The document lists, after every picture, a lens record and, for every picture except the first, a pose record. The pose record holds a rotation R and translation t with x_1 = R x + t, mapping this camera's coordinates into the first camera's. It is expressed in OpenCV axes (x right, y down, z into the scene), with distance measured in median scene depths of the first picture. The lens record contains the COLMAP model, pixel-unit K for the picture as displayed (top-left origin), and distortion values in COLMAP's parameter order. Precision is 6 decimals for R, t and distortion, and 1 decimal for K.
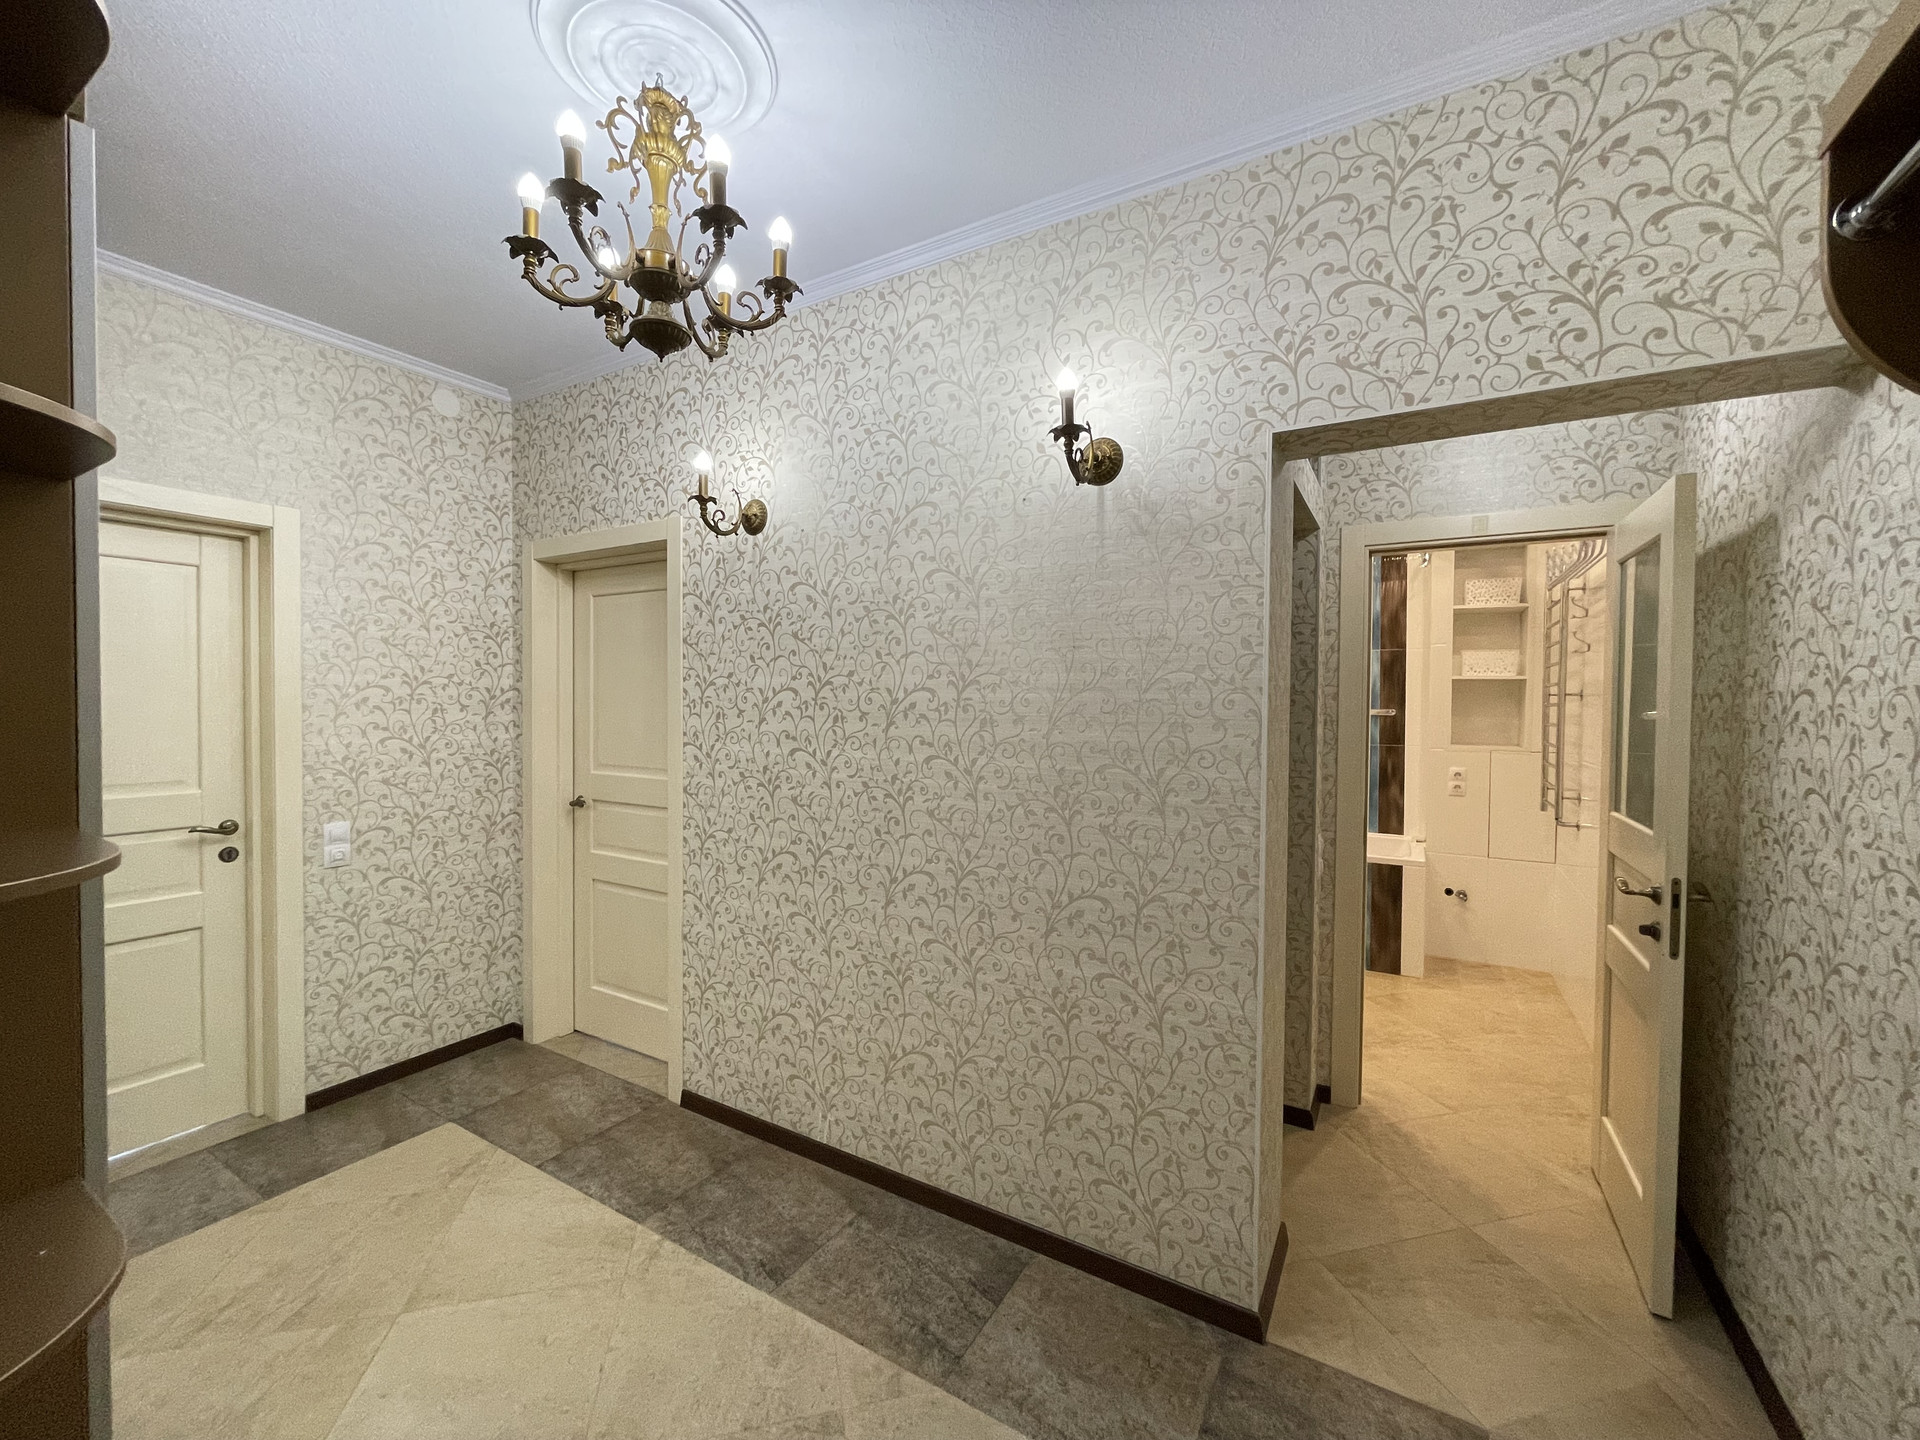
lens RADIAL K [[775.0, 0, 942.2], [0, 775.0, 719.5], [0, 0, 1]] dist [-0.002017, -0.000140]
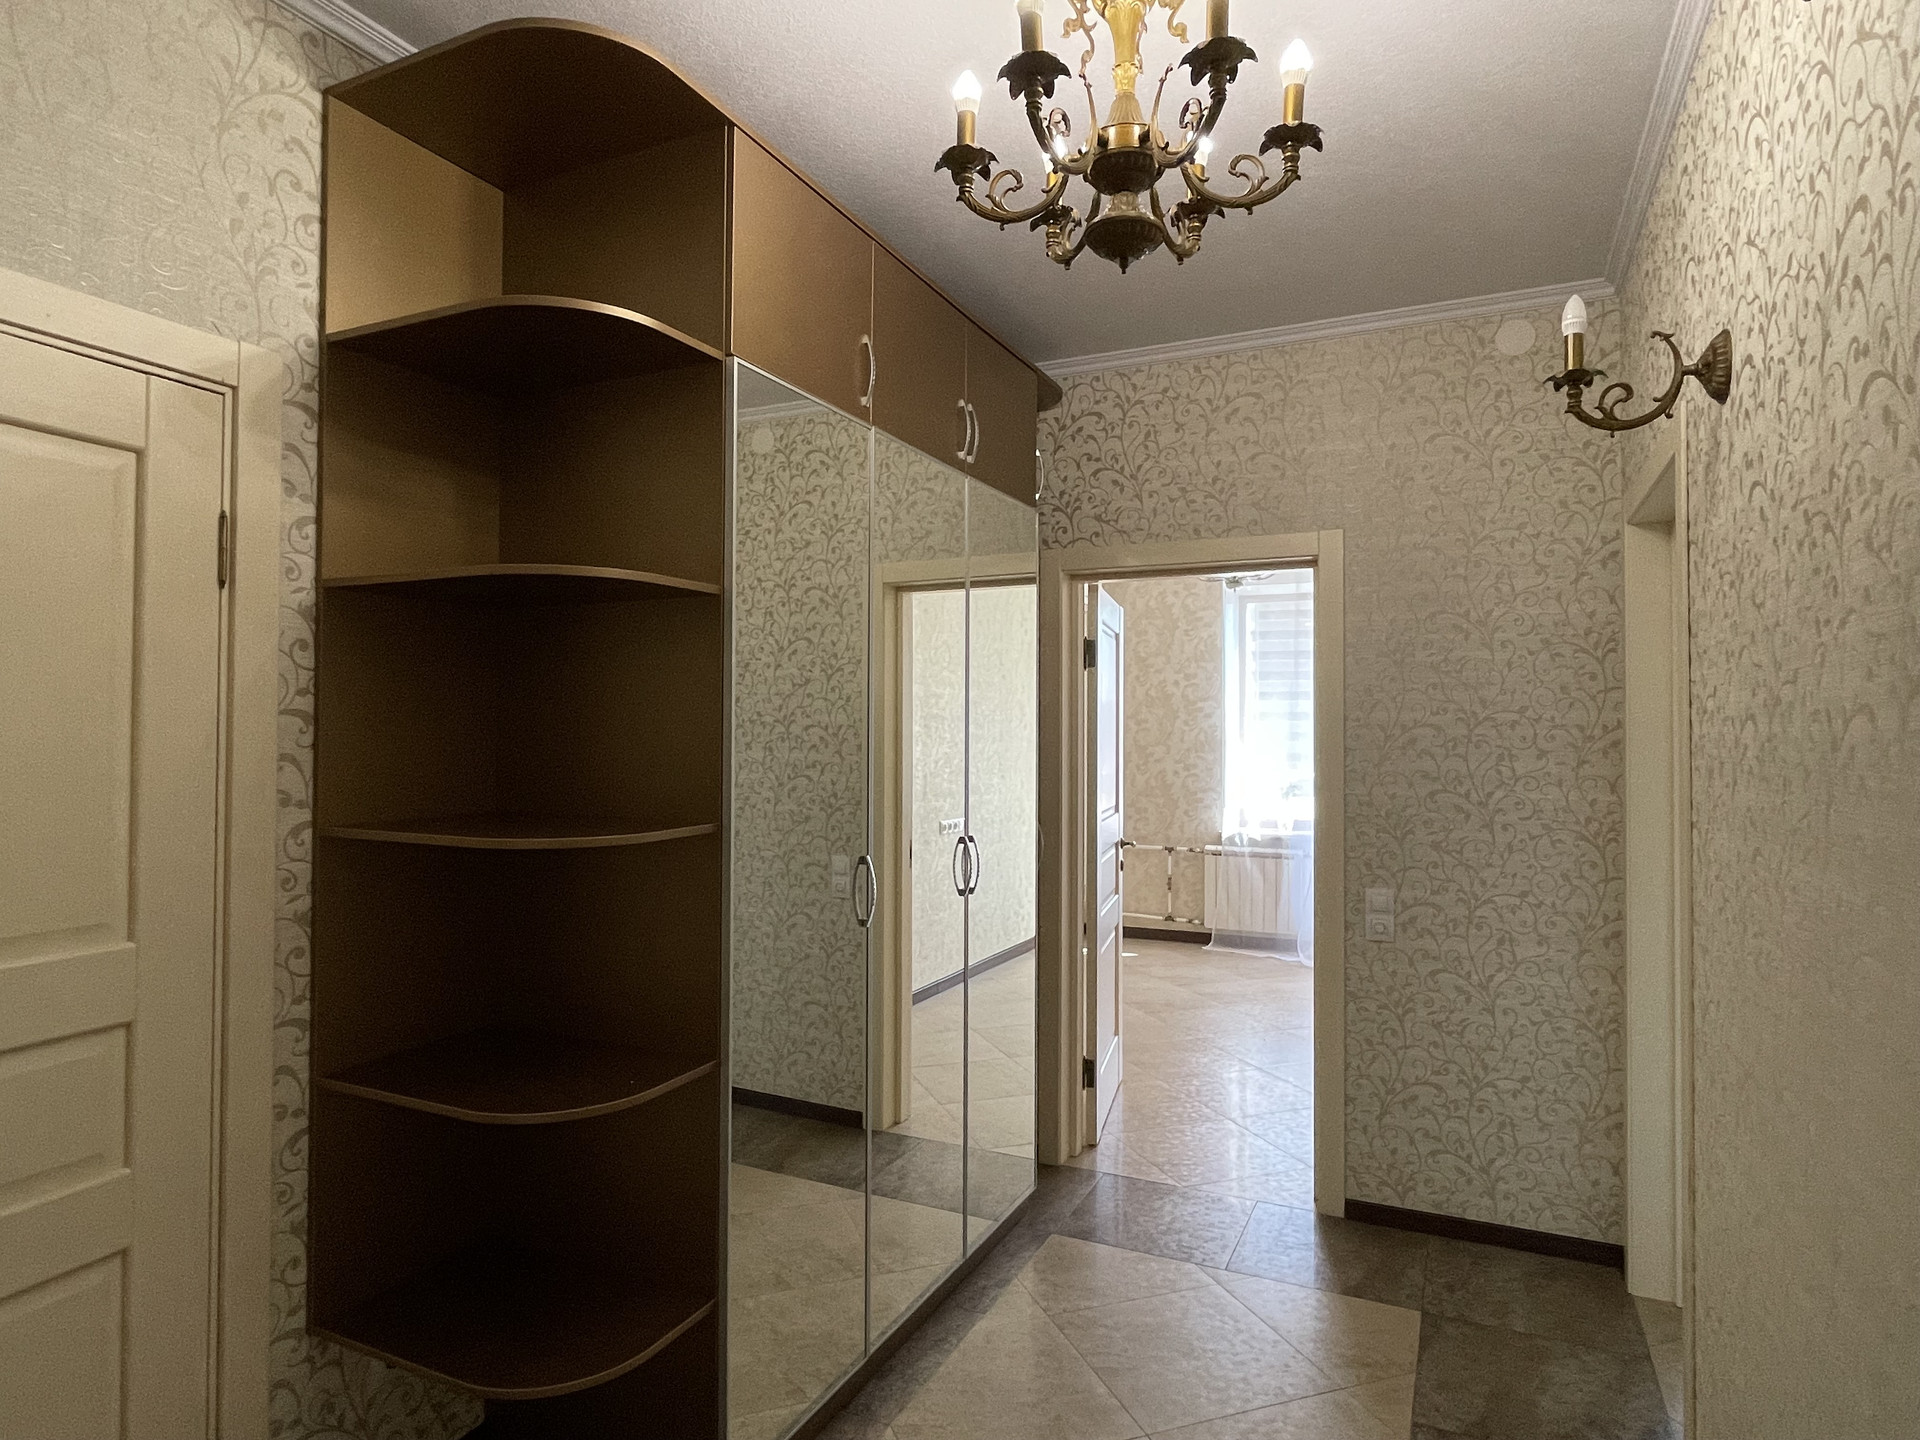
lens RADIAL K [[1081.4, 0, 950.0], [0, 1081.4, 716.6], [0, 0, 1]] dist [0.000503, -0.002880]
pose [[0.105438, -0.024364, -0.994127, 0.341215], [-0.027602, 0.999243, -0.027416, -0.008125], [0.994043, 0.030331, 0.104686, 0.405864]]
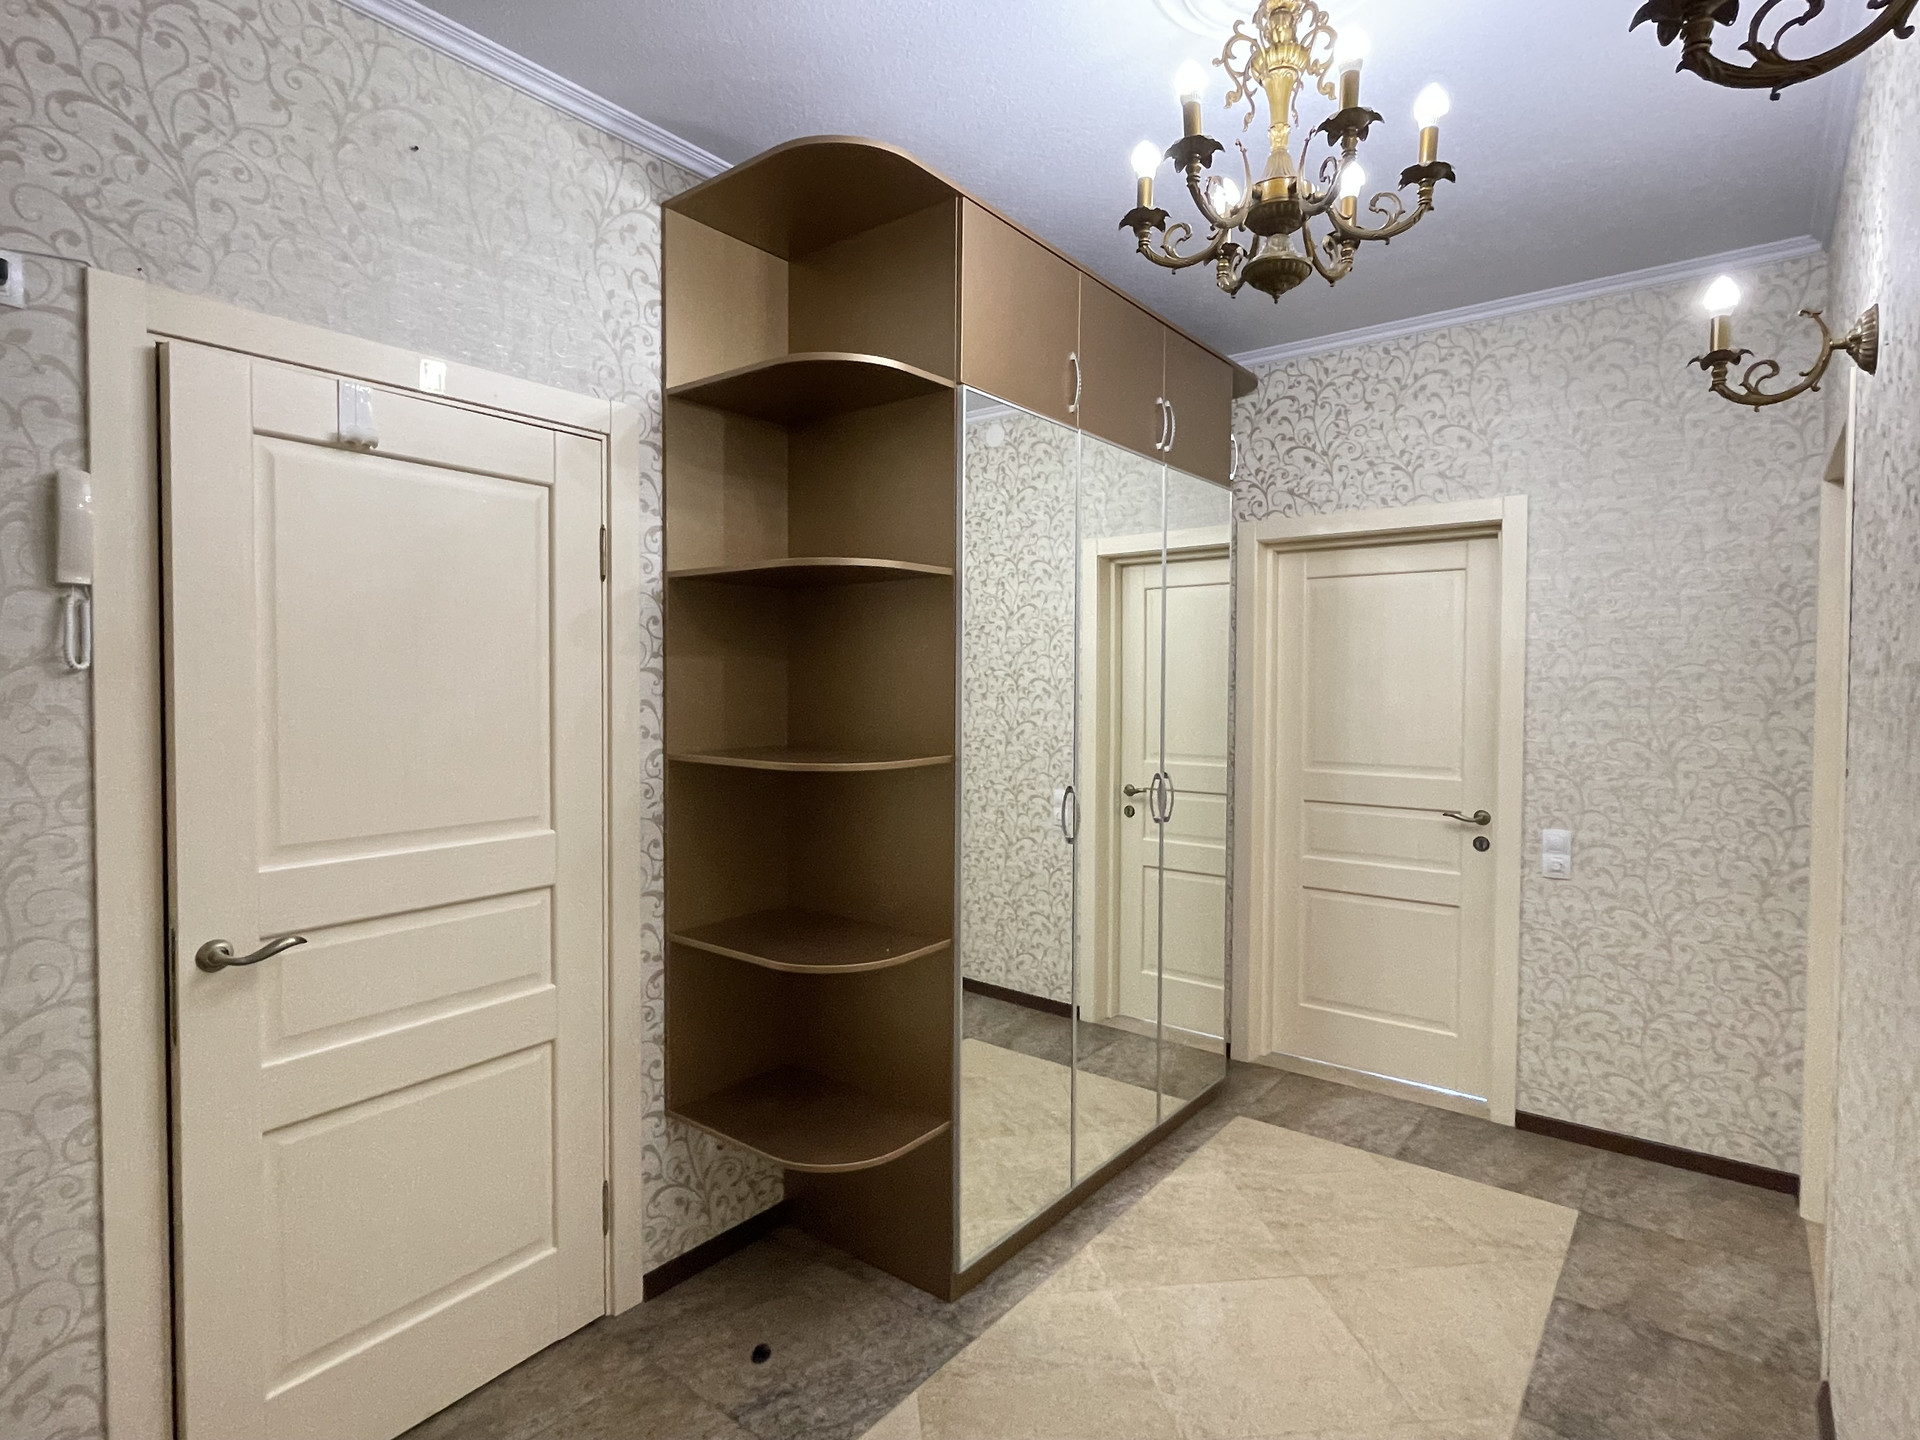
lens RADIAL K [[981.3, 0, 960.2], [0, 981.3, 711.3], [0, 0, 1]] dist [-0.002718, -0.000370]
pose [[-0.110558, 0.016974, -0.993725, 0.431782], [-0.030186, 0.999336, 0.020428, -0.007608], [0.993411, 0.032256, -0.109972, 0.426751]]
